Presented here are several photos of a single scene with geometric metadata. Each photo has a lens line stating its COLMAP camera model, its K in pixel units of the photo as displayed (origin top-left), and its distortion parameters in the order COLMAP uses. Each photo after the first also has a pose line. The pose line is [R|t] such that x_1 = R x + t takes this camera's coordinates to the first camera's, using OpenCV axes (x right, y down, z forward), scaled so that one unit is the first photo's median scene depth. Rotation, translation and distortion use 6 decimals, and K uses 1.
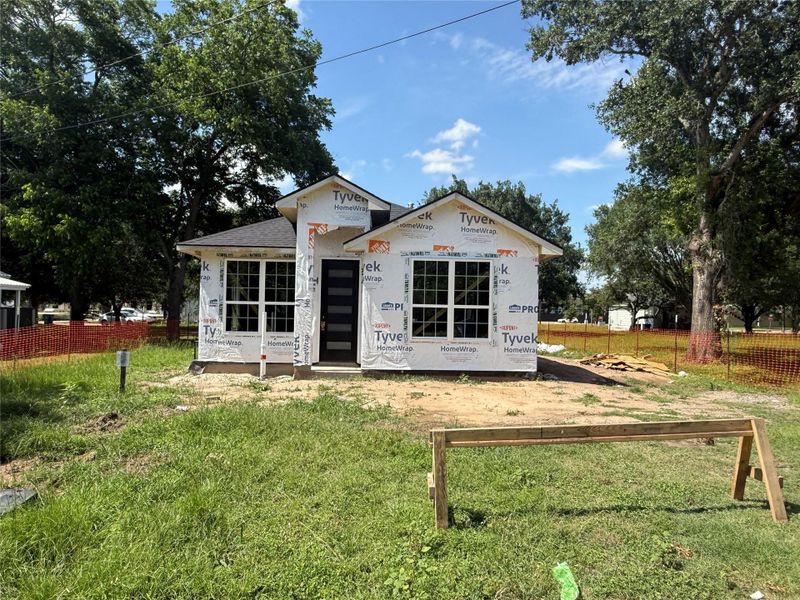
lens RADIAL K [[564.1, 0, 400.0], [0, 564.1, 300.0], [0, 0, 1]] dist [-0.019828, -0.002533]
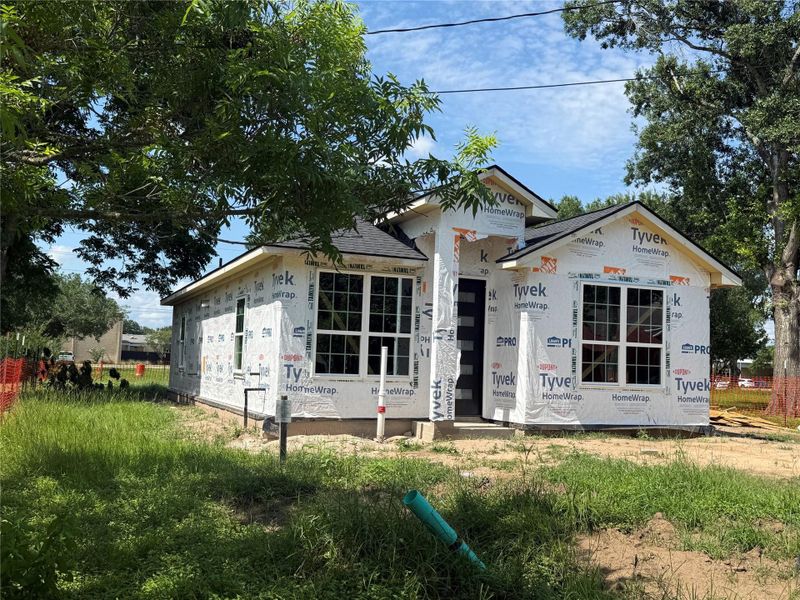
lens RADIAL K [[775.1, 0, 400.0], [0, 775.1, 300.0], [0, 0, 1]] dist [0.132468, -0.014499]
pose [[0.936927, 0.039396, 0.347298, -0.587819], [-0.021474, 0.998239, -0.055303, 0.017308], [-0.348865, 0.044357, 0.936123, 0.069607]]
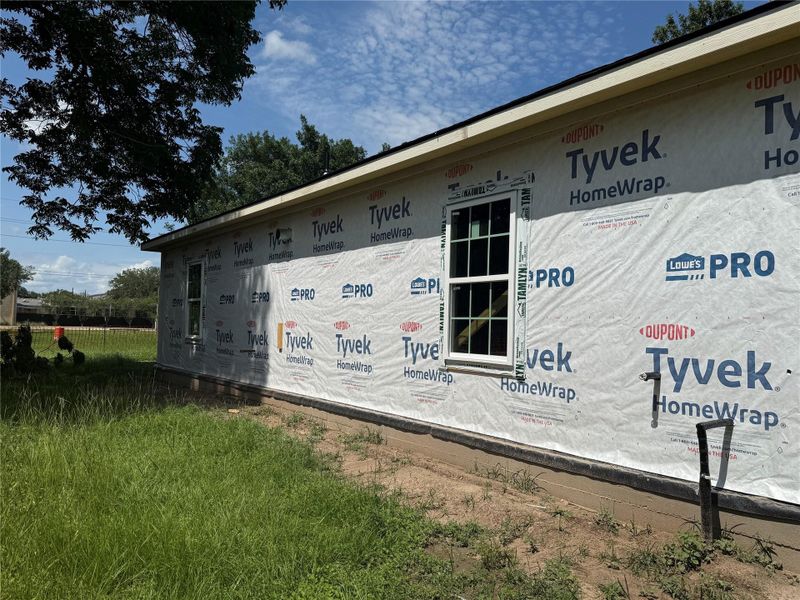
lens RADIAL K [[598.1, 0, 397.8], [0, 598.1, 301.7], [0, 0, 1]] dist [0.133756, -0.209975]
pose [[0.830522, 0.025533, 0.556400, -0.691070], [-0.021550, 0.999674, -0.013707, 0.032498], [-0.556568, -0.000606, 0.830802, 0.972675]]
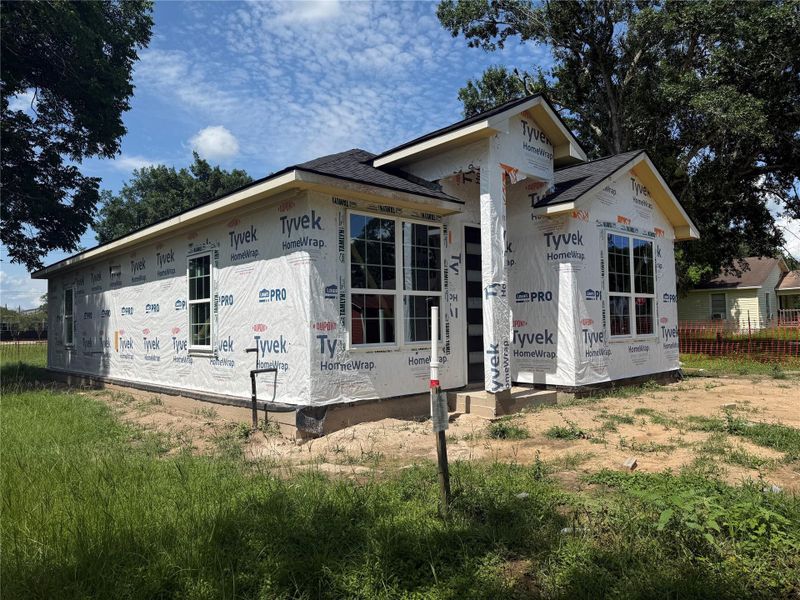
lens RADIAL K [[553.2, 0, 396.2], [0, 553.2, 297.5], [0, 0, 1]] dist [0.122155, -0.186274]
pose [[0.763840, -0.002301, 0.645401, -0.663074], [0.021697, 0.999520, -0.022115, 0.024868], [-0.645040, 0.030896, 0.763524, 0.609759]]
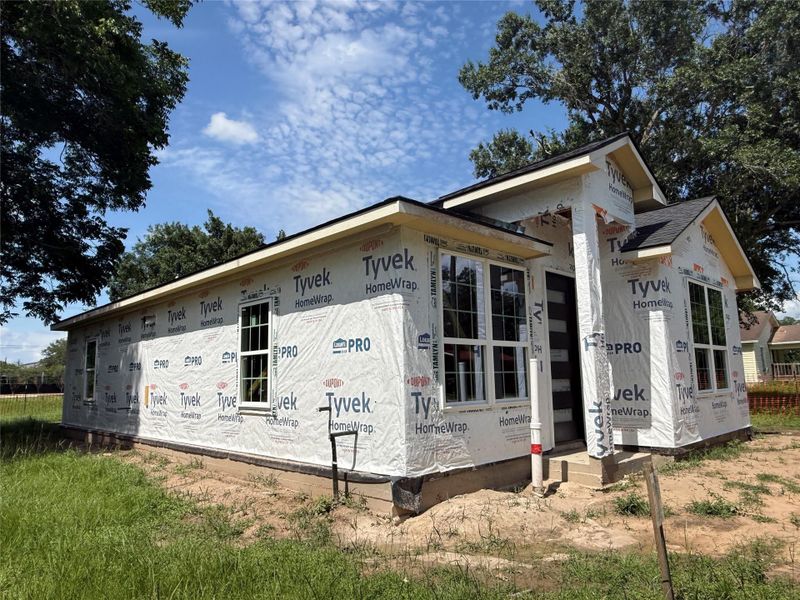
lens RADIAL K [[532.7, 0, 395.2], [0, 532.7, 301.2], [0, 0, 1]] dist [0.001794, -0.003338]
pose [[0.748289, 0.061697, 0.660497, -0.681085], [0.020938, 0.992973, -0.116475, 0.024210], [-0.663042, 0.100986, 0.741739, 0.745007]]
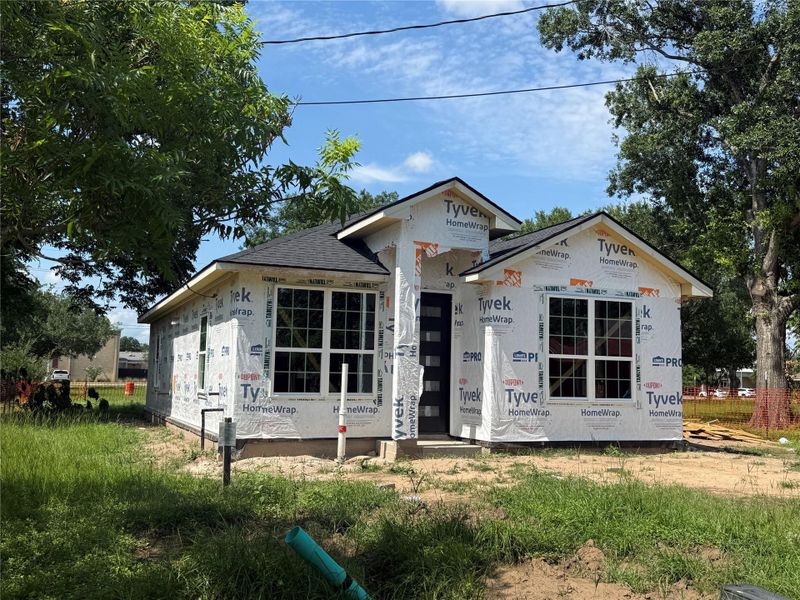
lens RADIAL K [[775.1, 0, 400.0], [0, 775.1, 300.0], [0, 0, 1]] dist [0.132468, -0.014499]
pose [[0.937866, 0.032831, 0.345441, -0.529824], [-0.008201, 0.997333, -0.072521, 0.012472], [-0.346901, 0.065182, 0.935634, 0.074889]]
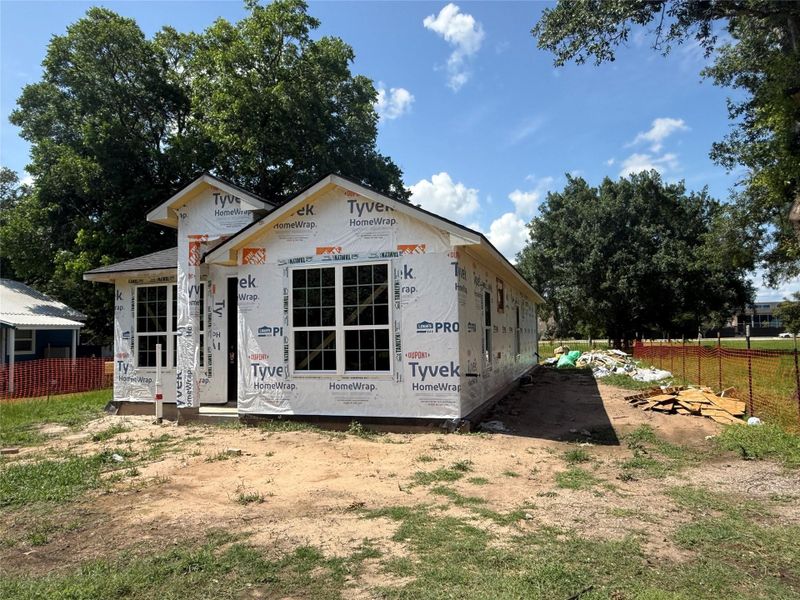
lens RADIAL K [[564.1, 0, 400.0], [0, 564.1, 300.0], [0, 0, 1]] dist [-0.019828, -0.002533]
pose [[0.936702, -0.061046, -0.344764, 0.416514], [0.045711, 0.997577, -0.052442, 0.016811], [0.347130, 0.033363, 0.937224, 0.335304]]
